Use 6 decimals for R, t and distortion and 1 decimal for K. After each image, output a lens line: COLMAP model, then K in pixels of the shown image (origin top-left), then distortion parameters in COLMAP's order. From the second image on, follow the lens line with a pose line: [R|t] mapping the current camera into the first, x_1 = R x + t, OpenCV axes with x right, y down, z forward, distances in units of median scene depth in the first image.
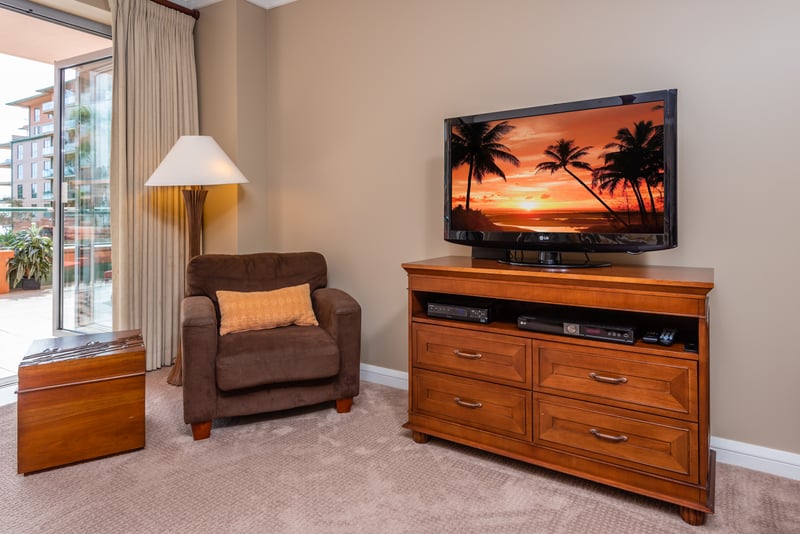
lens RADIAL K [[485.2, 0, 398.9], [0, 485.2, 215.4], [0, 0, 1]] dist [-0.000547, -0.000504]
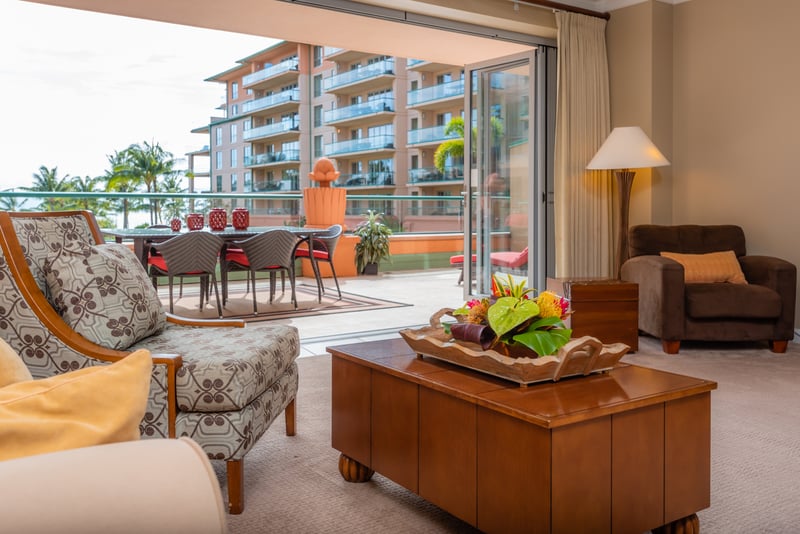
lens RADIAL K [[724.9, 0, 403.1], [0, 724.9, 227.9], [0, 0, 1]] dist [0.036403, -0.005743]
pose [[0.927767, 0.007054, -0.373094, -0.254562], [0.000183, 0.999813, 0.019357, 0.049654], [0.373160, -0.018027, 0.927592, -0.864420]]
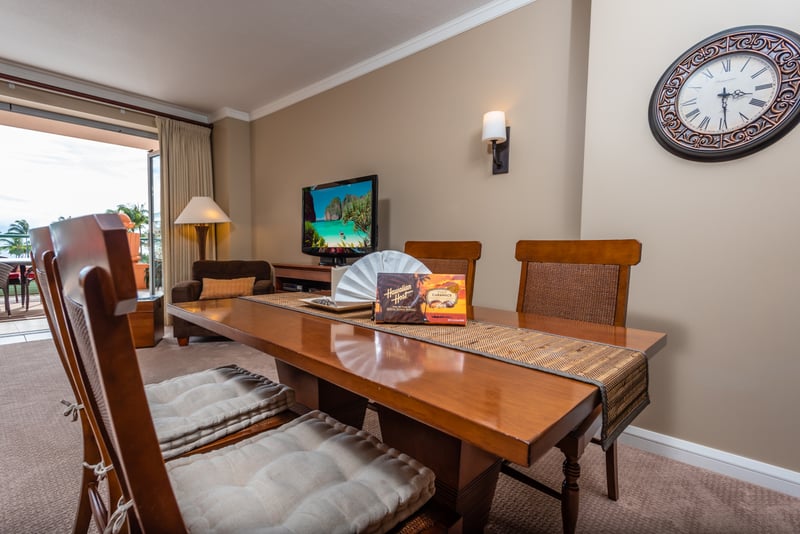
lens RADIAL K [[385.9, 0, 400.0], [0, 385.9, 267.0], [0, 0, 1]] dist [0.013045, -0.000422]
pose [[0.987772, 0.021625, -0.154399, 0.556728], [-0.015145, 0.998959, 0.043023, 0.028682], [0.155168, -0.040159, 0.987071, -0.348434]]
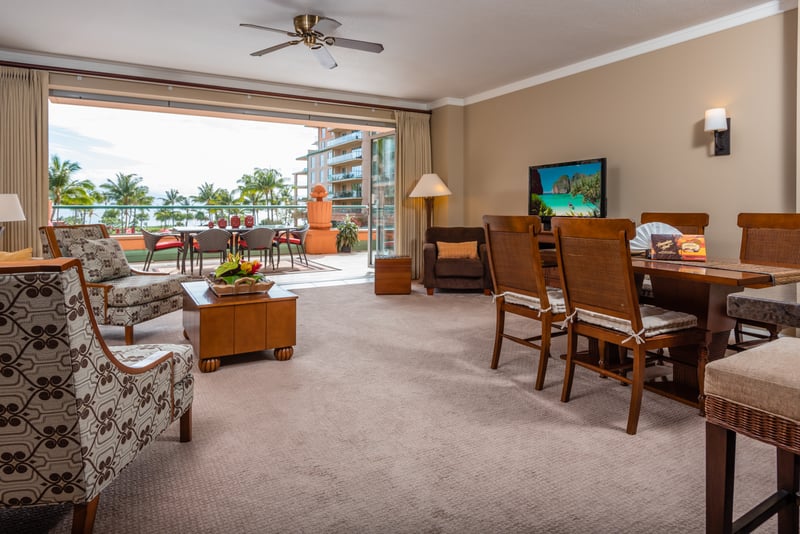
lens RADIAL K [[488.9, 0, 398.6], [0, 488.9, 211.3], [0, 0, 1]] dist [0.027568, -0.000229]
pose [[0.887823, 0.000548, -0.460184, 0.479689], [-0.000604, 1.000000, 0.000026, 0.007974], [0.460184, 0.000255, 0.887824, -1.039539]]
